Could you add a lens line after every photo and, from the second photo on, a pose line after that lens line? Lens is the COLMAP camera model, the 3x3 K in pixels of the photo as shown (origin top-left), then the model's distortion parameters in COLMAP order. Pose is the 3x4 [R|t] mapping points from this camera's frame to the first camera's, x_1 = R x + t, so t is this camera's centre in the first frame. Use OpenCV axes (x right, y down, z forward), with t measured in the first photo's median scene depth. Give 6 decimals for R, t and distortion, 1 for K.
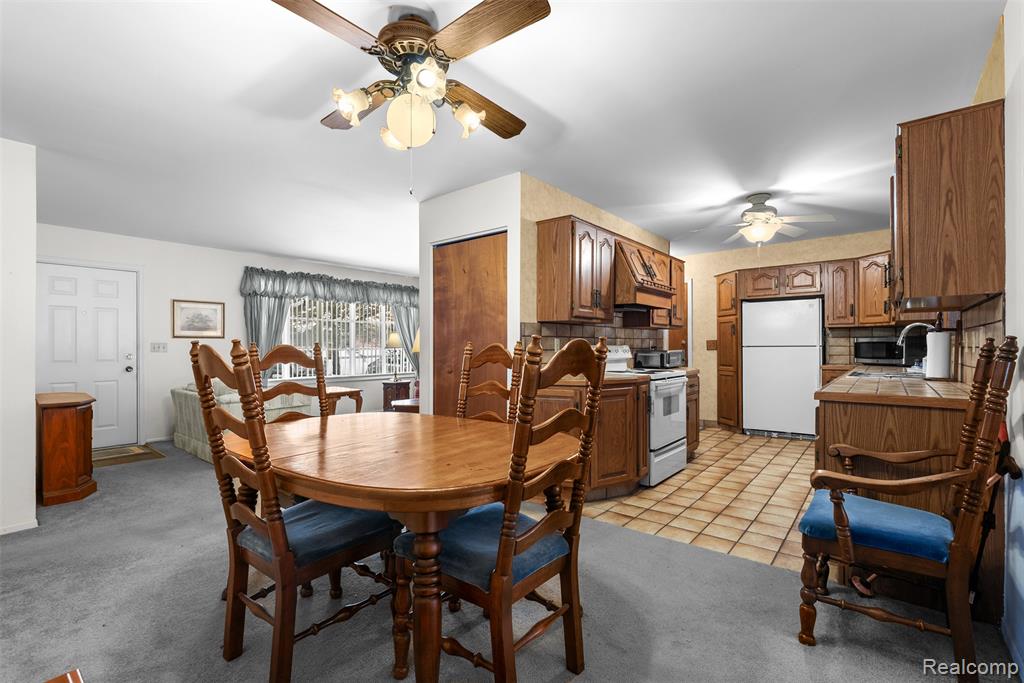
lens RADIAL K [[464.5, 0, 512.0], [0, 464.5, 344.2], [0, 0, 1]] dist [-0.001311, 0.000633]
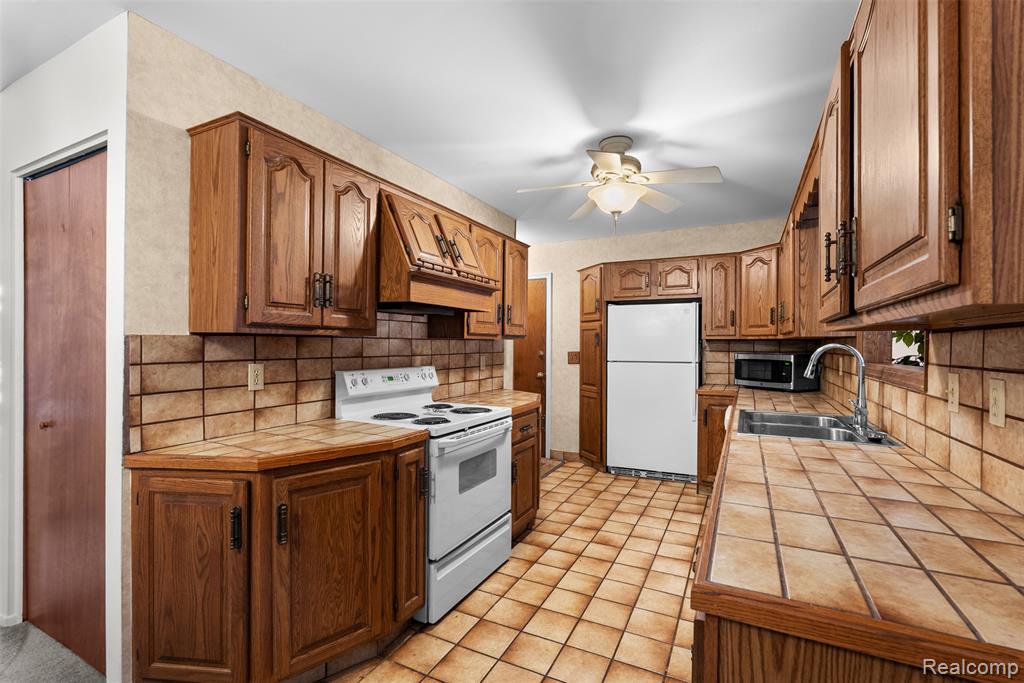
lens RADIAL K [[464.5, 0, 512.4], [0, 464.5, 343.9], [0, 0, 1]] dist [-0.001311, 0.000633]
pose [[0.977301, 0.008490, 0.211683, 0.206625], [-0.009303, 0.999953, 0.002847, -0.029836], [-0.211649, -0.004752, 0.977334, 0.319429]]
